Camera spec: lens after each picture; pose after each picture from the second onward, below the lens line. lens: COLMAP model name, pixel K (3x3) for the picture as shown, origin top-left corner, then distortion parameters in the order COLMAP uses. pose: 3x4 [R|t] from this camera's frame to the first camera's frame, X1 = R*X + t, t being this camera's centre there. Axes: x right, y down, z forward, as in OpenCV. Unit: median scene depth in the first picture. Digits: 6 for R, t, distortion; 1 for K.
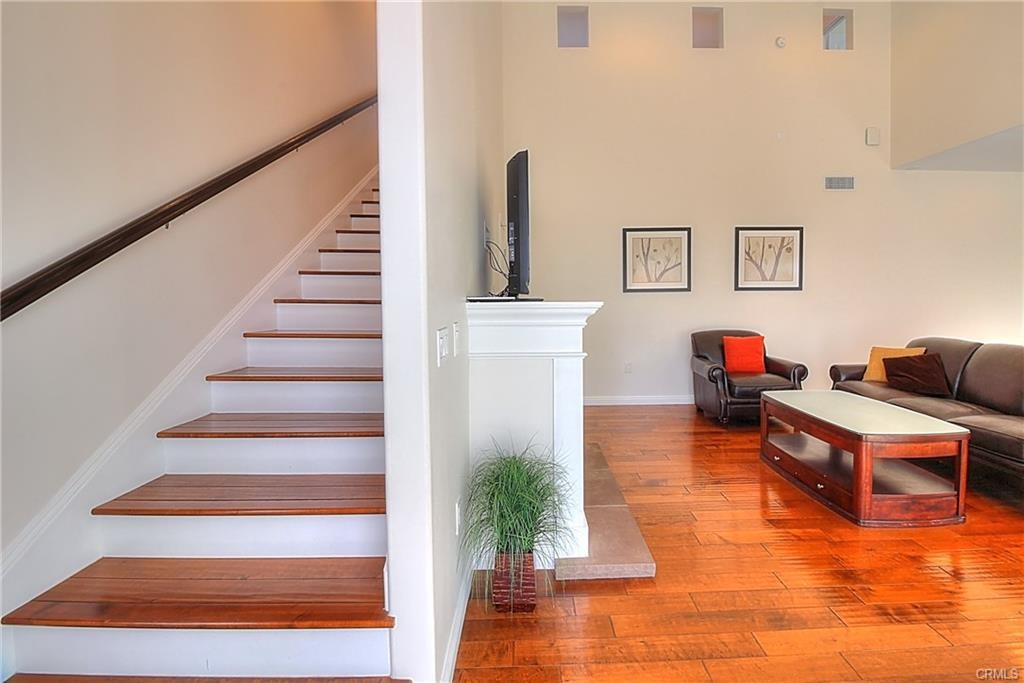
lens RADIAL K [[475.5, 0, 512.0], [0, 475.5, 341.5], [0, 0, 1]] dist [-0.052469, 0.000190]
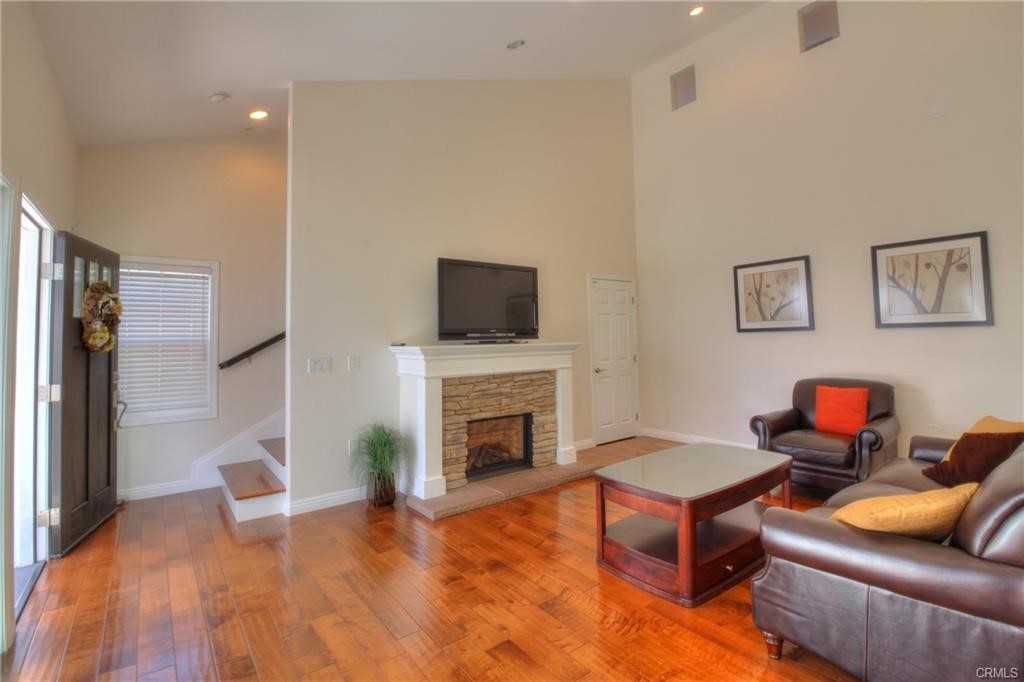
lens RADIAL K [[475.4, 0, 511.9], [0, 475.4, 321.1], [0, 0, 1]] dist [-0.001136, -0.000185]
pose [[0.628530, -0.029147, -0.777239, 0.715045], [-0.059572, 0.994558, -0.085470, -0.018364], [0.775501, 0.100022, 0.623373, 0.057790]]
